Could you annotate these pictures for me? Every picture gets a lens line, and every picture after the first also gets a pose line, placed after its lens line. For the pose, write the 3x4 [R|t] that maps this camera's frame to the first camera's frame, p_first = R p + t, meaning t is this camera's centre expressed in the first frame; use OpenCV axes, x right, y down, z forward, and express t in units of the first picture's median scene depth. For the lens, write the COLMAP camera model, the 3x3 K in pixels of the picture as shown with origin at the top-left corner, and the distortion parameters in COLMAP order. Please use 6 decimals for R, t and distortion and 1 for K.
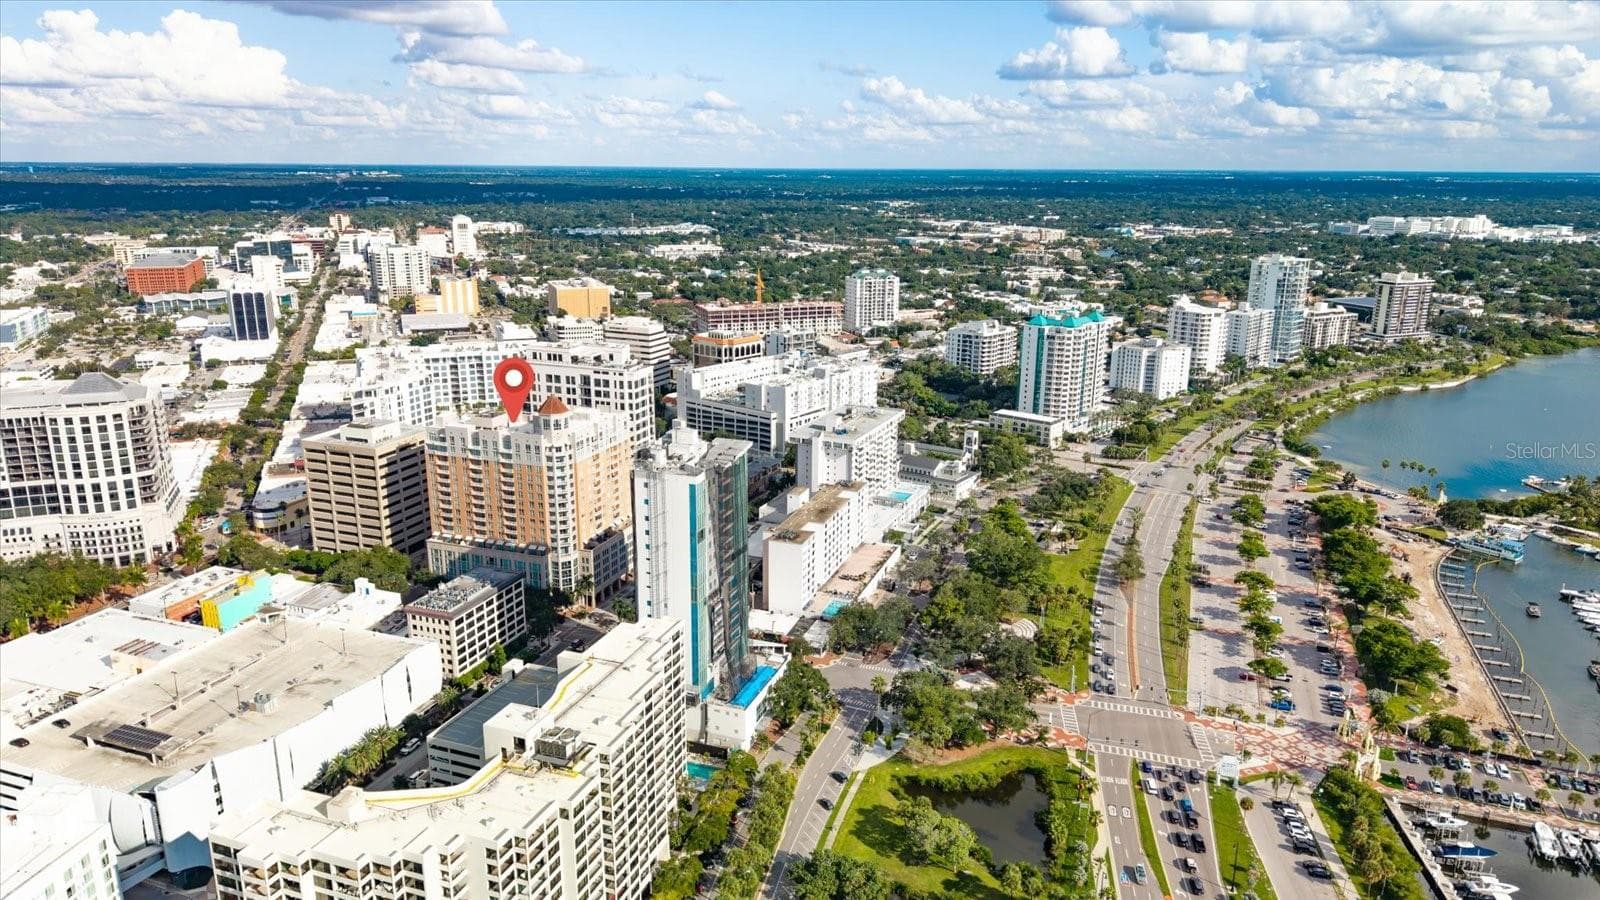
lens RADIAL K [[1049.4, 0, 840.7], [0, 1049.4, 451.6], [0, 0, 1]] dist [0.001355, -0.057788]
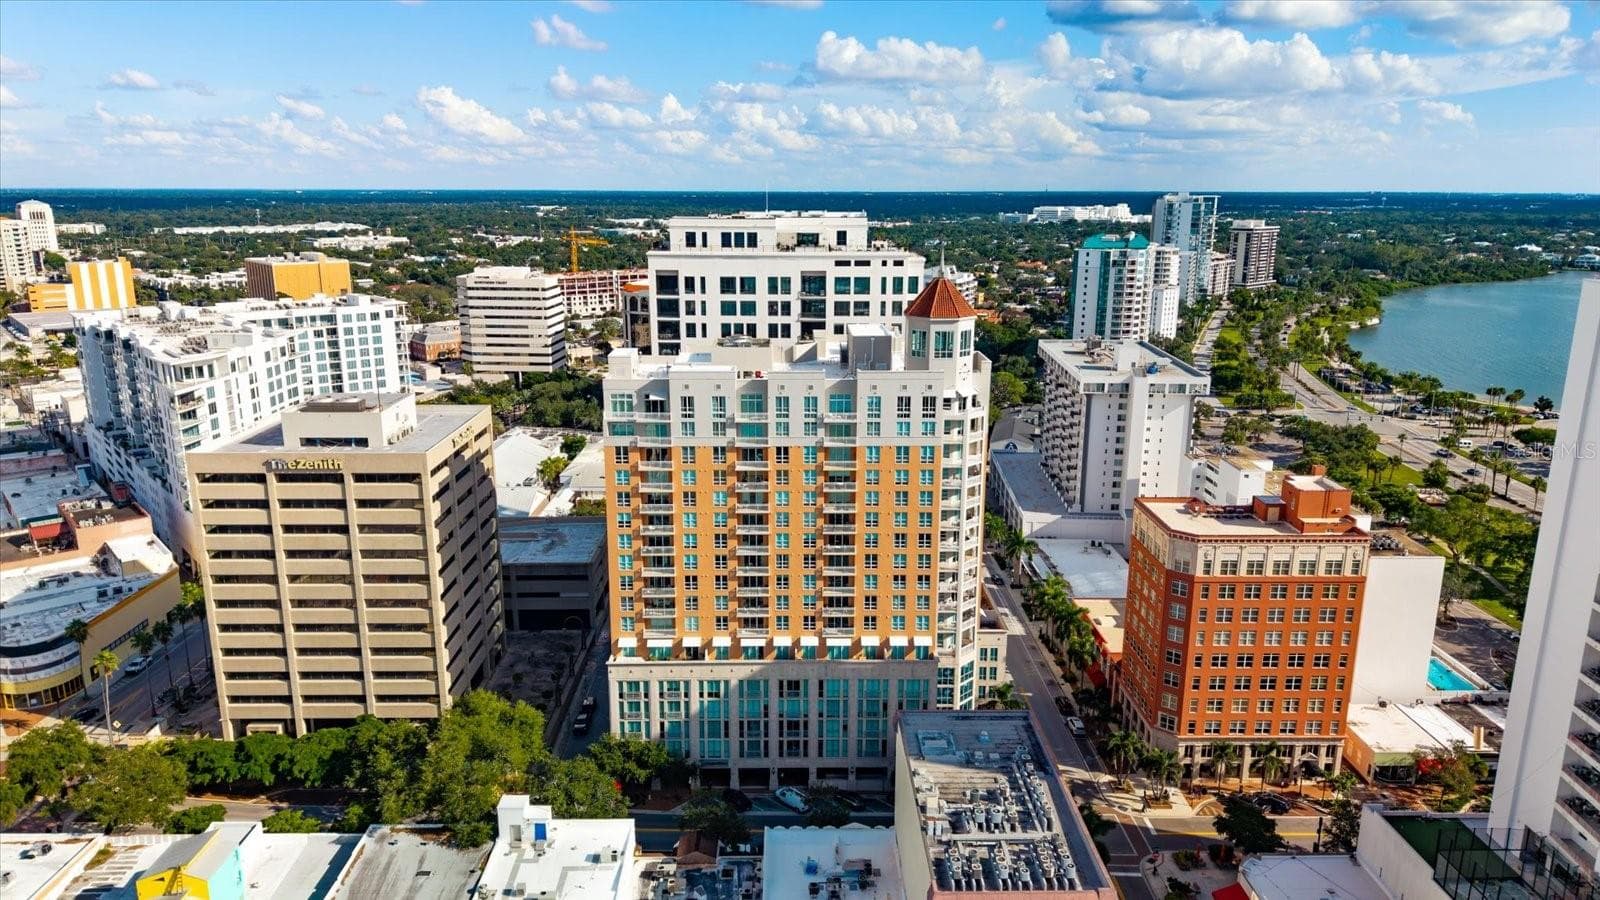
lens RADIAL K [[1061.4, 0, 800.0], [0, 1061.4, 450.0], [0, 0, 1]] dist [0.048478, -0.064176]
pose [[0.947492, -0.090511, 0.306702, -0.404803], [0.096395, 0.995335, -0.004058, 0.010613], [-0.304904, 0.033410, 0.951797, 0.531313]]
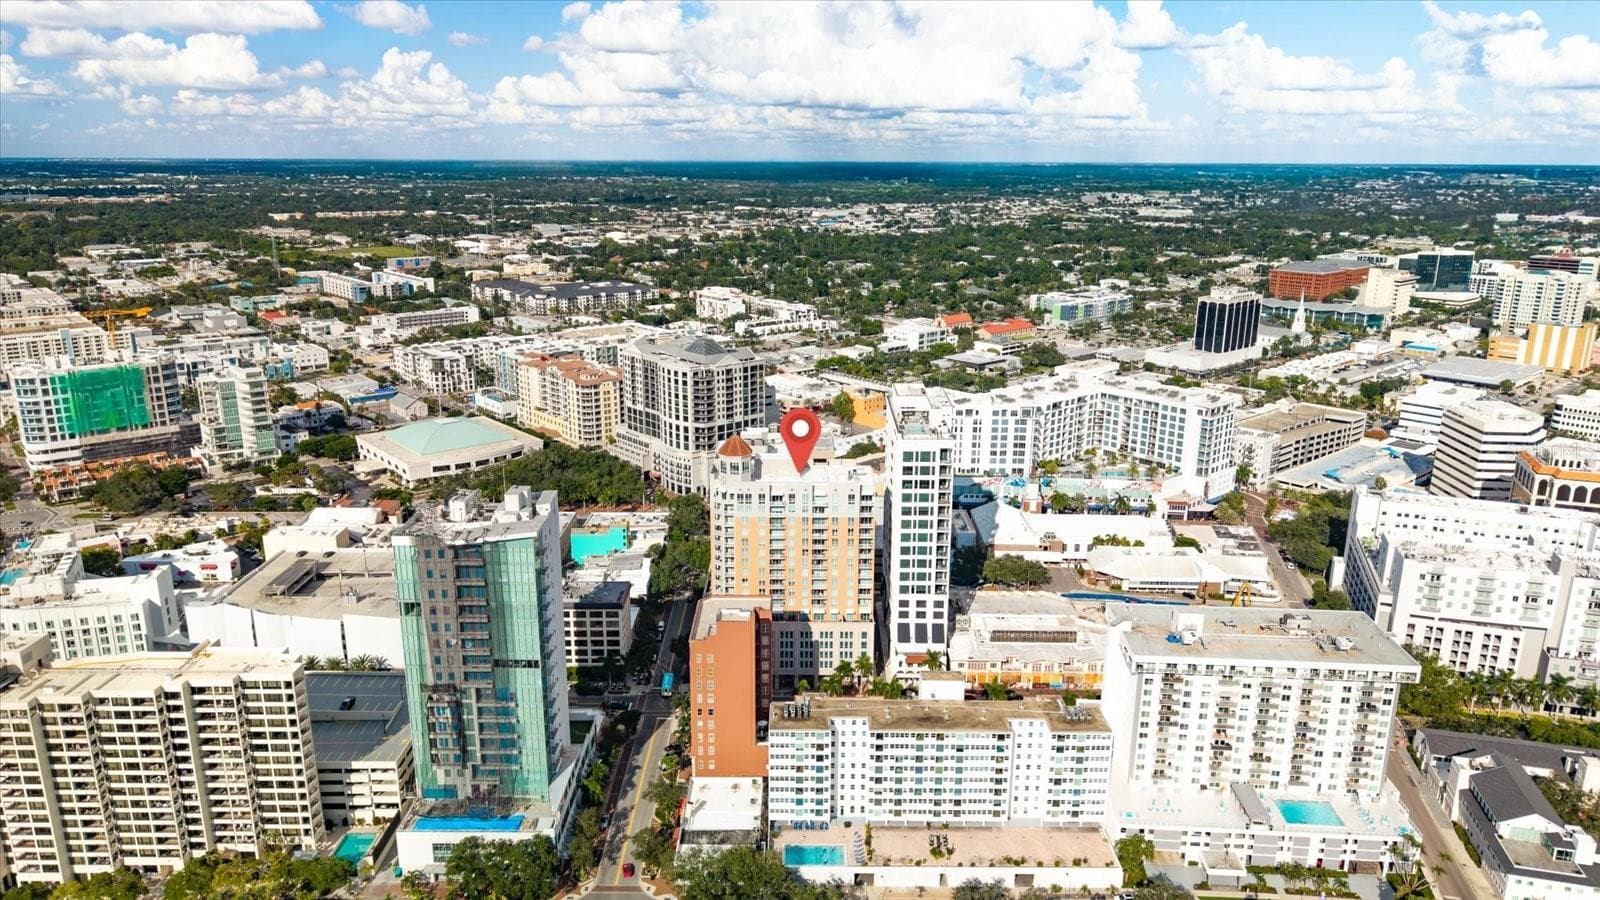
lens RADIAL K [[1061.4, 0, 800.0], [0, 1061.4, 450.0], [0, 0, 1]] dist [0.048478, -0.064176]
pose [[0.300305, 0.235321, -0.924360, 0.490948], [-0.246023, 0.955409, 0.163298, -0.173560], [0.921569, 0.178375, 0.344808, 0.650145]]
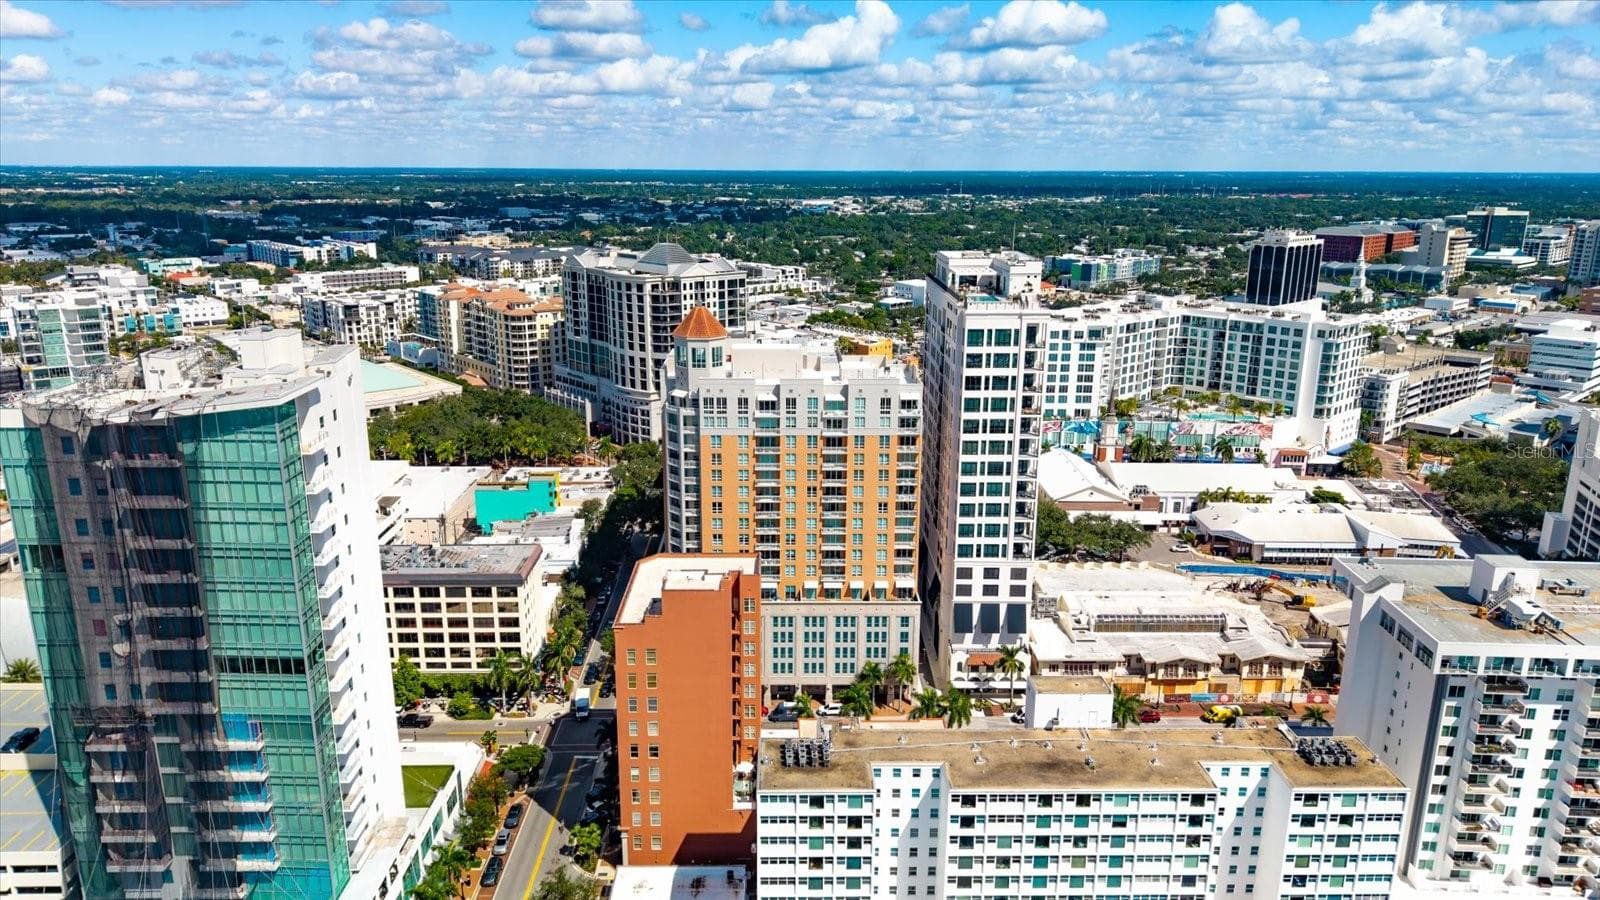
lens RADIAL K [[1067.8, 0, 800.0], [0, 1067.8, 450.0], [0, 0, 1]] dist [0.003224, 0.000394]
pose [[0.316593, 0.225651, -0.921331, 0.241763], [-0.244205, 0.957942, 0.150703, -0.068043], [0.916588, 0.177282, 0.358383, 0.748845]]
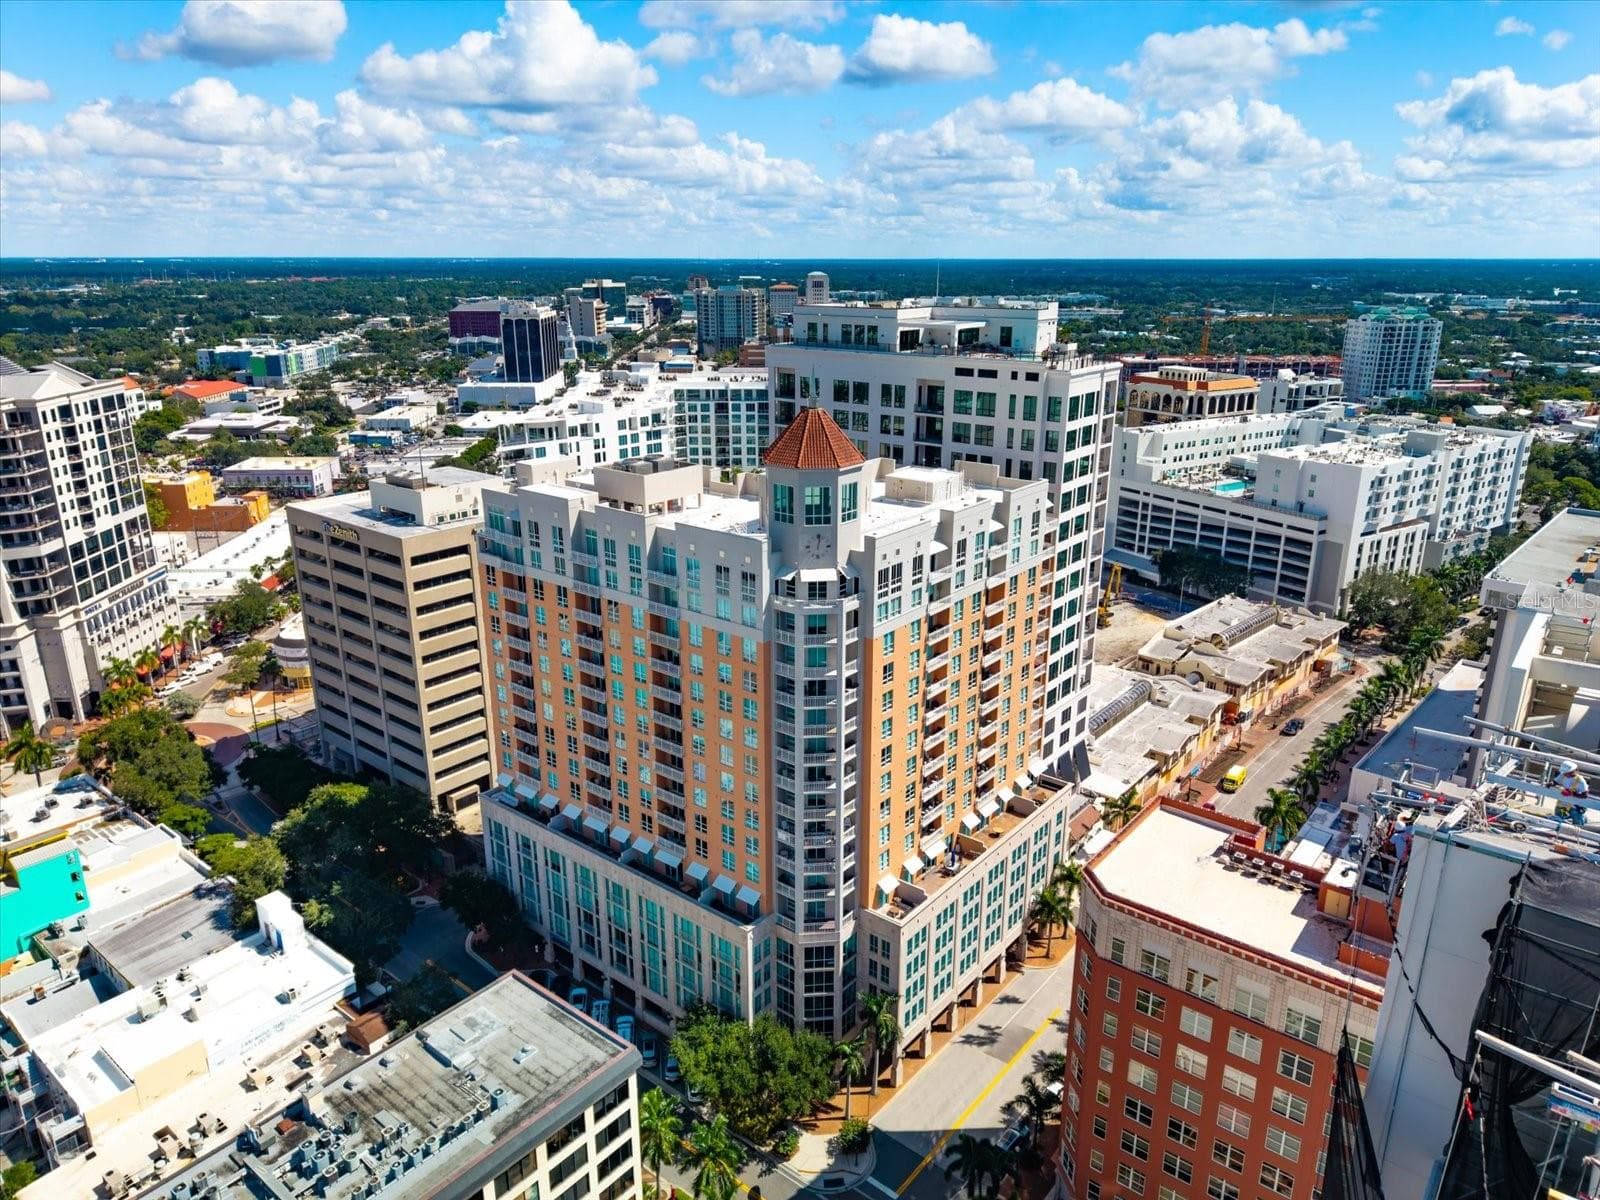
lens RADIAL K [[1066.8, 0, 806.9], [0, 1066.8, 597.3], [0, 0, 1]] dist [0.062088, -0.093764]
pose [[0.933446, 0.092342, -0.346629, -0.145631], [-0.078198, 0.995441, 0.054603, -0.014021], [0.350091, -0.023863, 0.936412, 0.623956]]
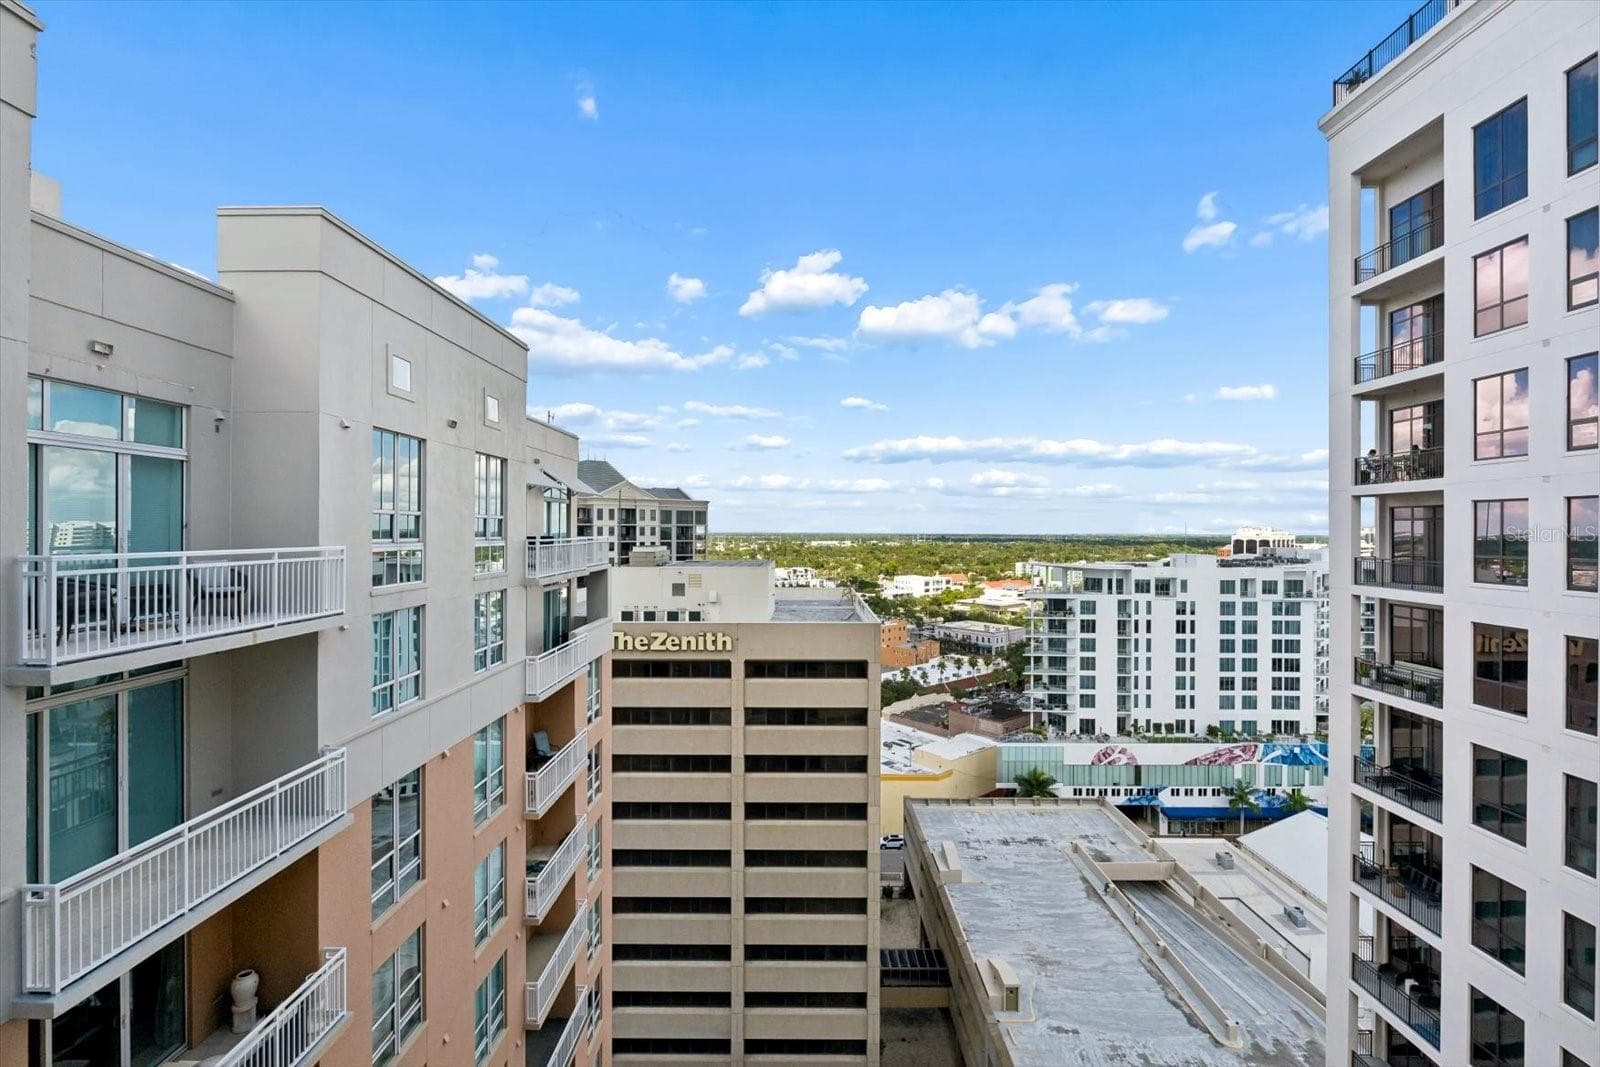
lens RADIAL K [[710.0, 0, 810.3], [0, 710.0, 532.7], [0, 0, 1]] dist [-0.002599, -0.000171]
pose [[0.311292, -0.016321, -0.950174, -0.254157], [-0.245642, 0.964491, -0.097043, -0.022838], [0.918018, 0.263611, 0.296230, 0.948355]]
